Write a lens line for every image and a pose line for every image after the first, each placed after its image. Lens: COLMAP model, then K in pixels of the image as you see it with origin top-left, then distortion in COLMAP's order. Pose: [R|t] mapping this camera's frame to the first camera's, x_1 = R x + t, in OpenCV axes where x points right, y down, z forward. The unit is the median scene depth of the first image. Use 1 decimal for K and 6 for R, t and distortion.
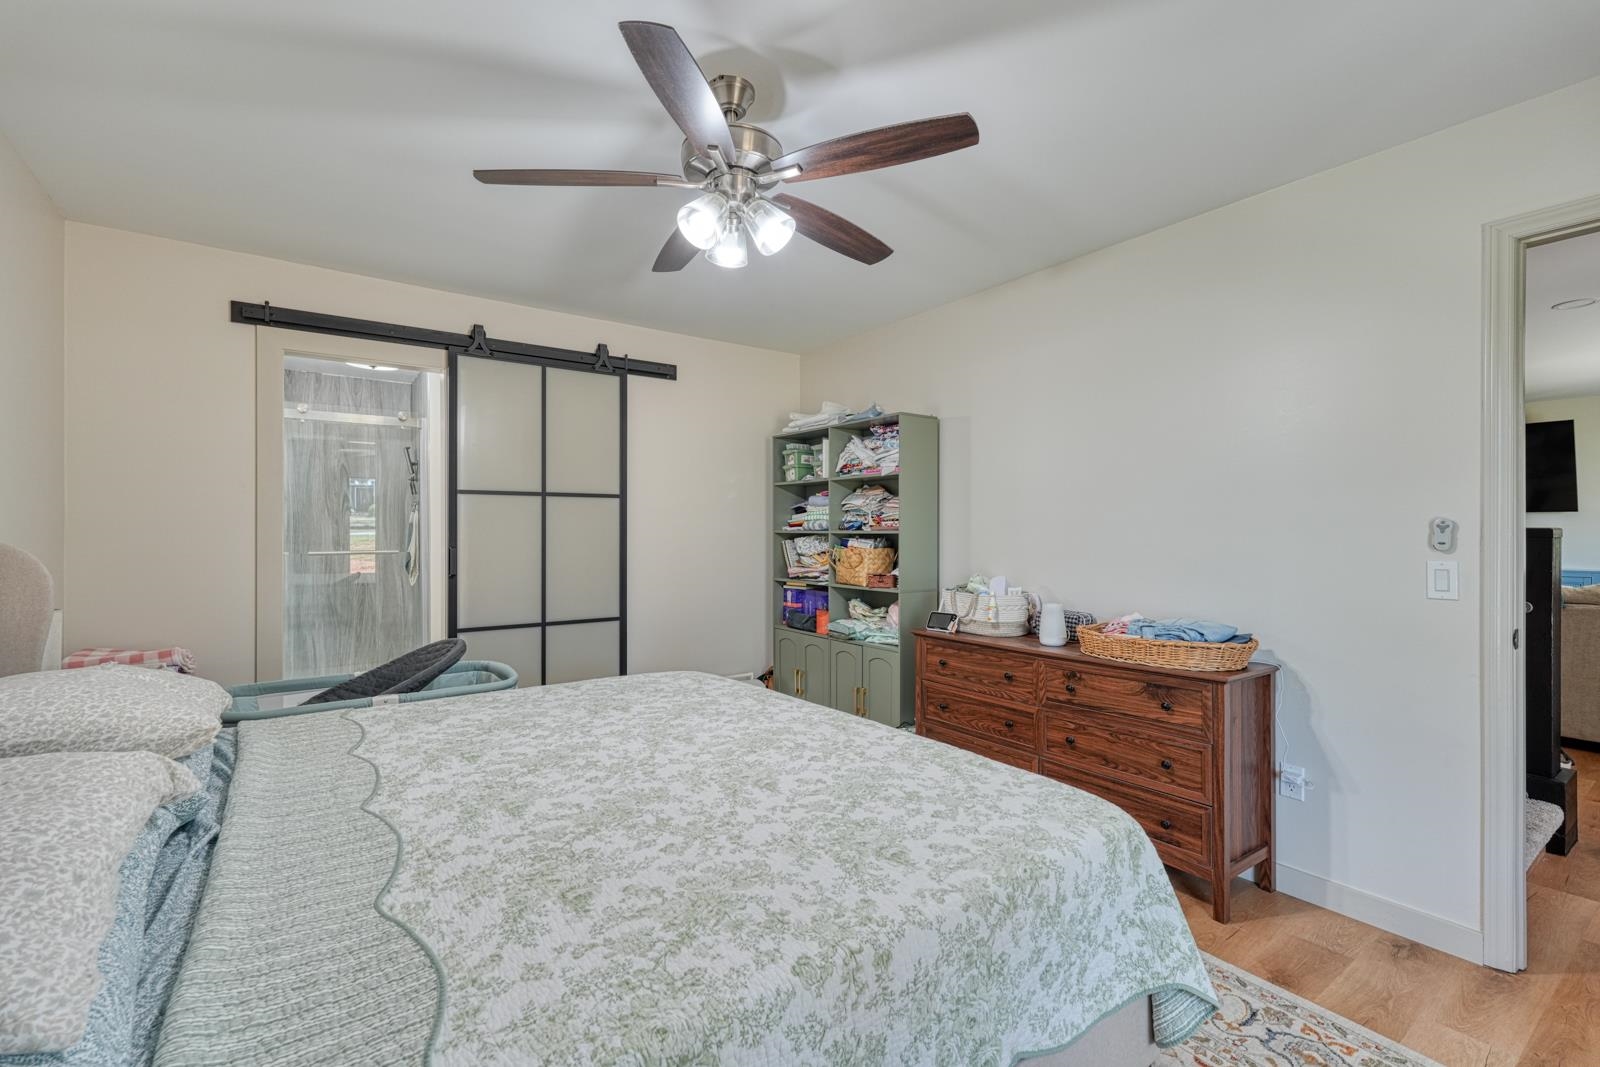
lens RADIAL K [[707.6, 0, 808.3], [0, 707.6, 531.9], [0, 0, 1]] dist [0.004000, 0.000403]
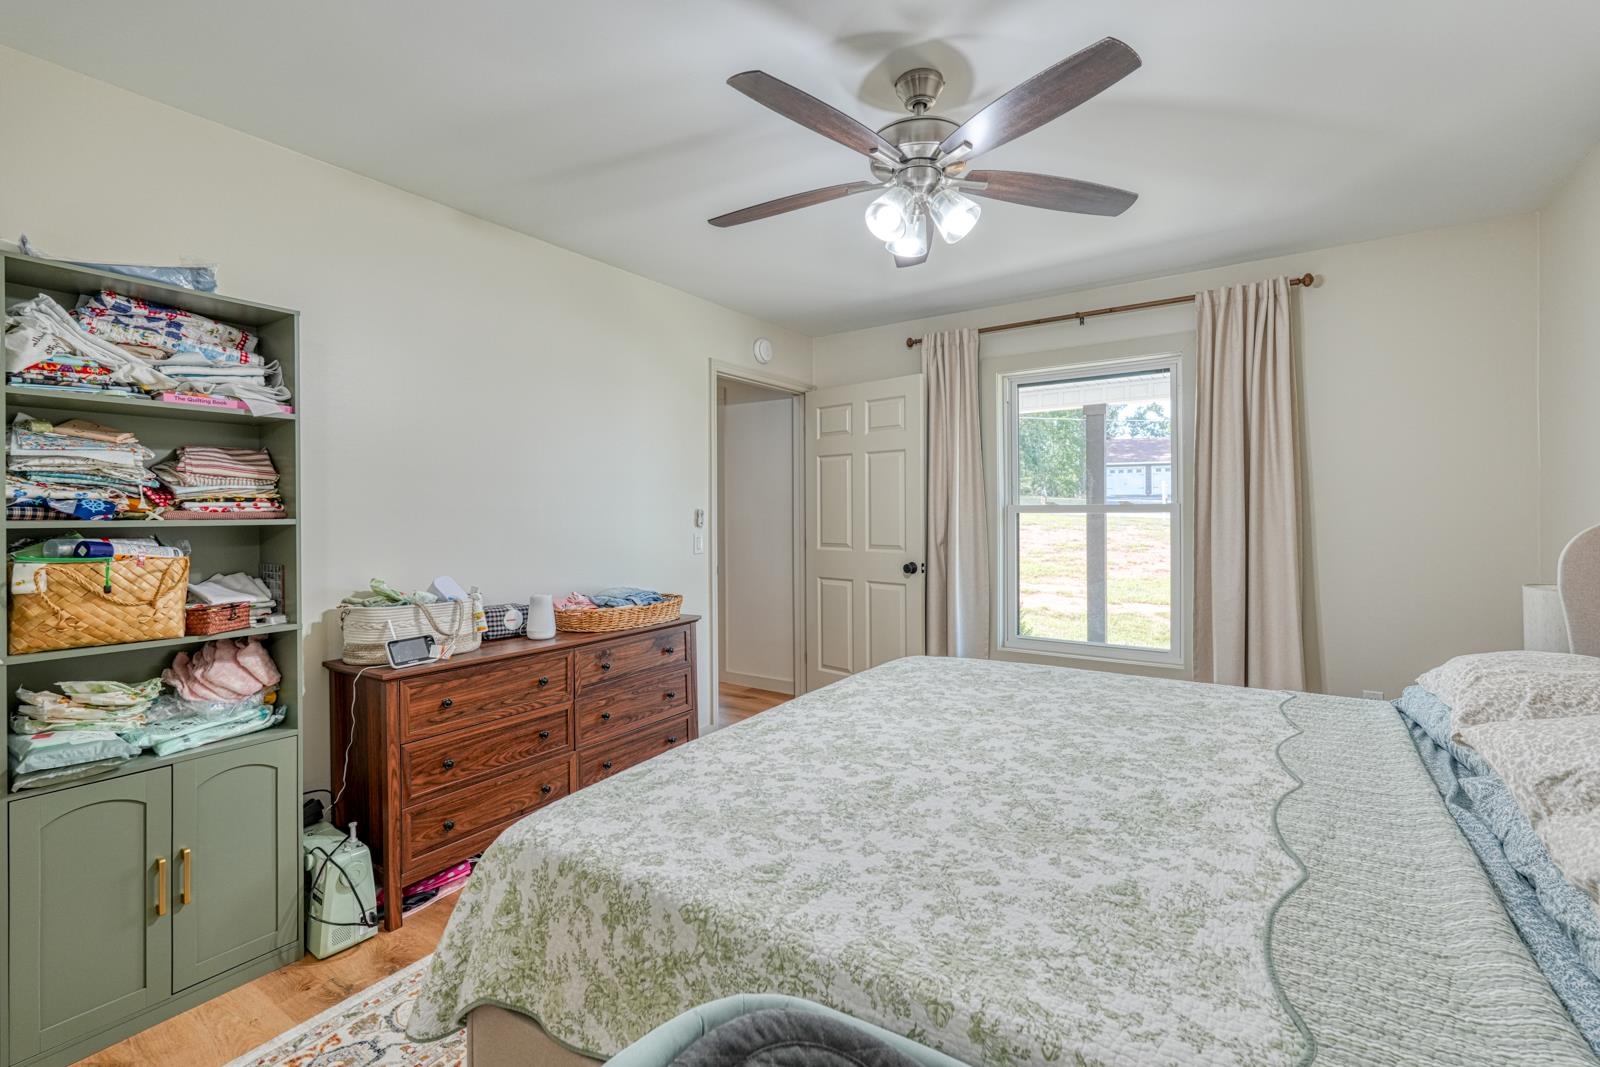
lens RADIAL K [[707.6, 0, 793.0], [0, 707.6, 528.3], [0, 0, 1]] dist [0.004000, 0.000403]
pose [[-0.335394, -0.014766, 0.941962, -0.502825], [0.007926, 0.999798, 0.018495, -0.002348], [-0.942045, 0.013670, -0.335209, 0.759867]]
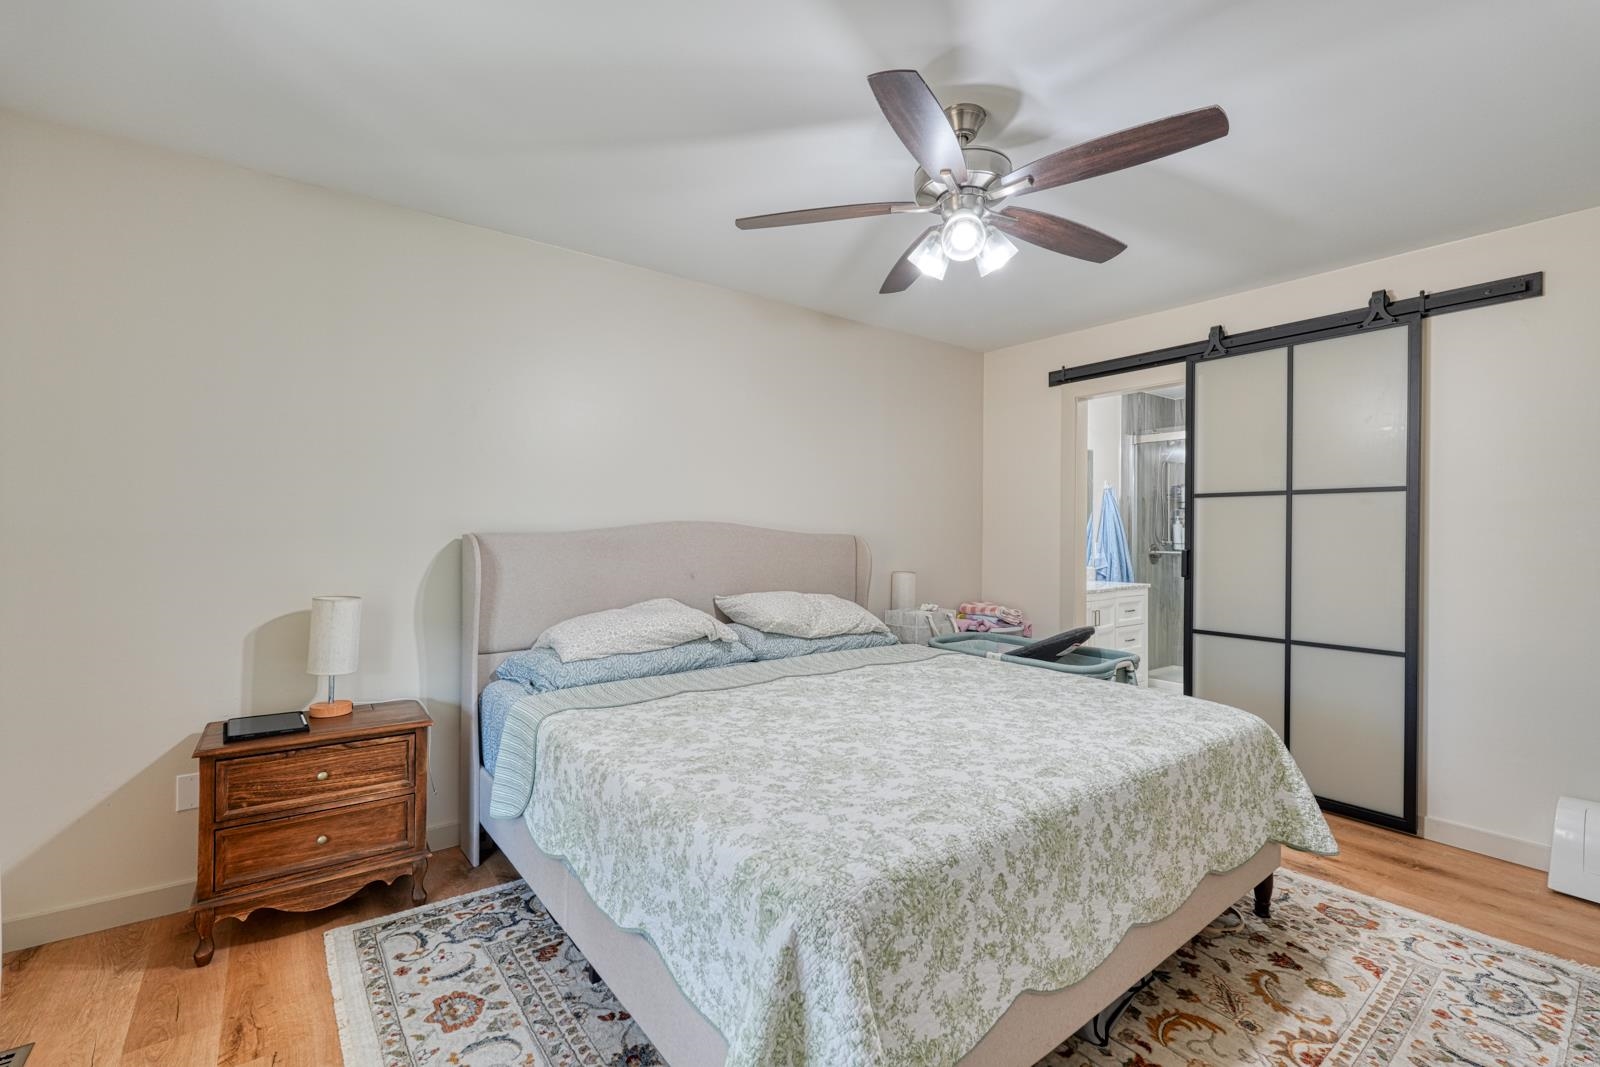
lens RADIAL K [[707.6, 0, 804.7], [0, 707.6, 528.7], [0, 0, 1]] dist [0.004000, 0.000403]
pose [[0.015660, -0.003701, -0.999871, 0.610700], [-0.010676, 0.999936, -0.003869, 0.001208], [0.999820, 0.010735, 0.015620, 0.486099]]
